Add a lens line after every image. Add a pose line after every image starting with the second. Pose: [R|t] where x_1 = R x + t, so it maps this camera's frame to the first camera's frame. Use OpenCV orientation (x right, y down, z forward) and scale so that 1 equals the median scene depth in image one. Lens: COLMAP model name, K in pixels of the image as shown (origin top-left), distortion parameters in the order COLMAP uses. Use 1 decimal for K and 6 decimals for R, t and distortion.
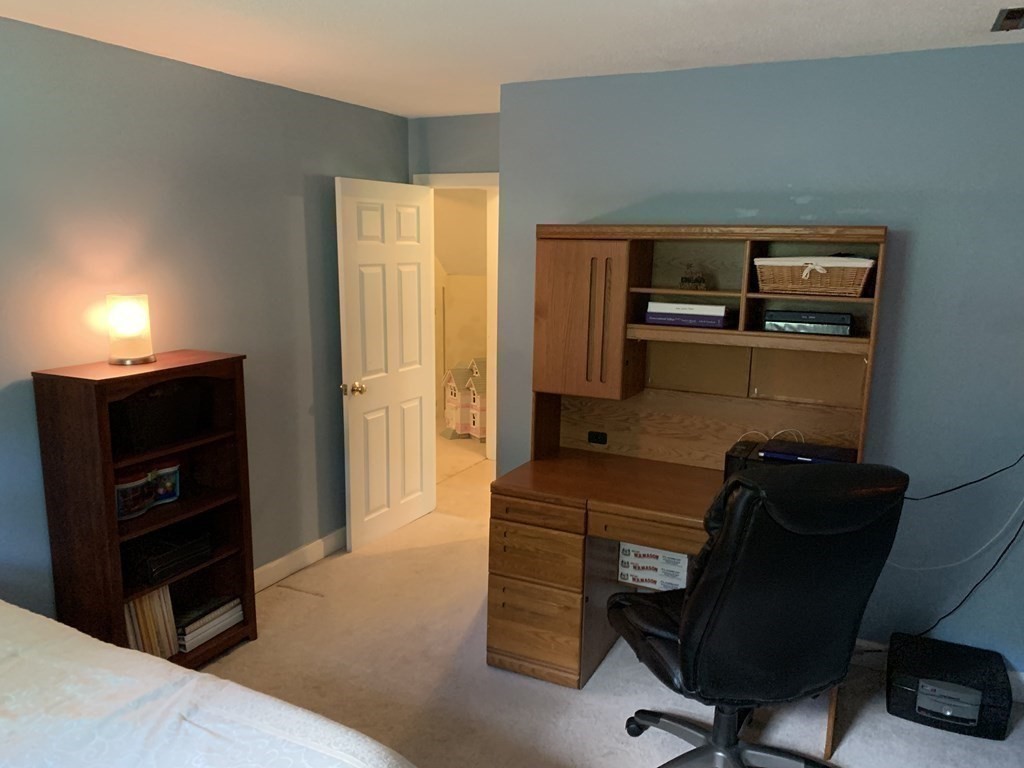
lens RADIAL K [[786.8, 0, 511.2], [0, 786.8, 380.6], [0, 0, 1]] dist [0.043891, -0.029618]
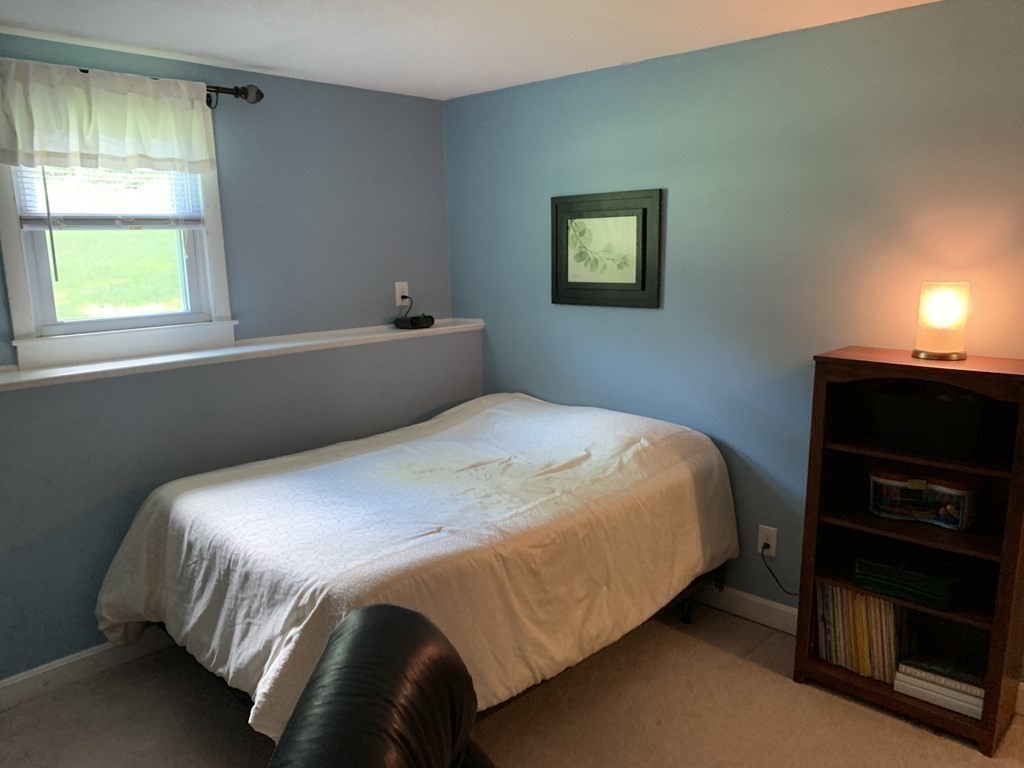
lens RADIAL K [[786.8, 0, 514.2], [0, 786.8, 386.8], [0, 0, 1]] dist [0.043891, -0.029618]
pose [[-0.286926, 0.164905, -0.943652, 0.499007], [-0.158927, 0.963226, 0.216649, -0.107173], [0.944677, 0.212134, -0.250167, 0.768375]]
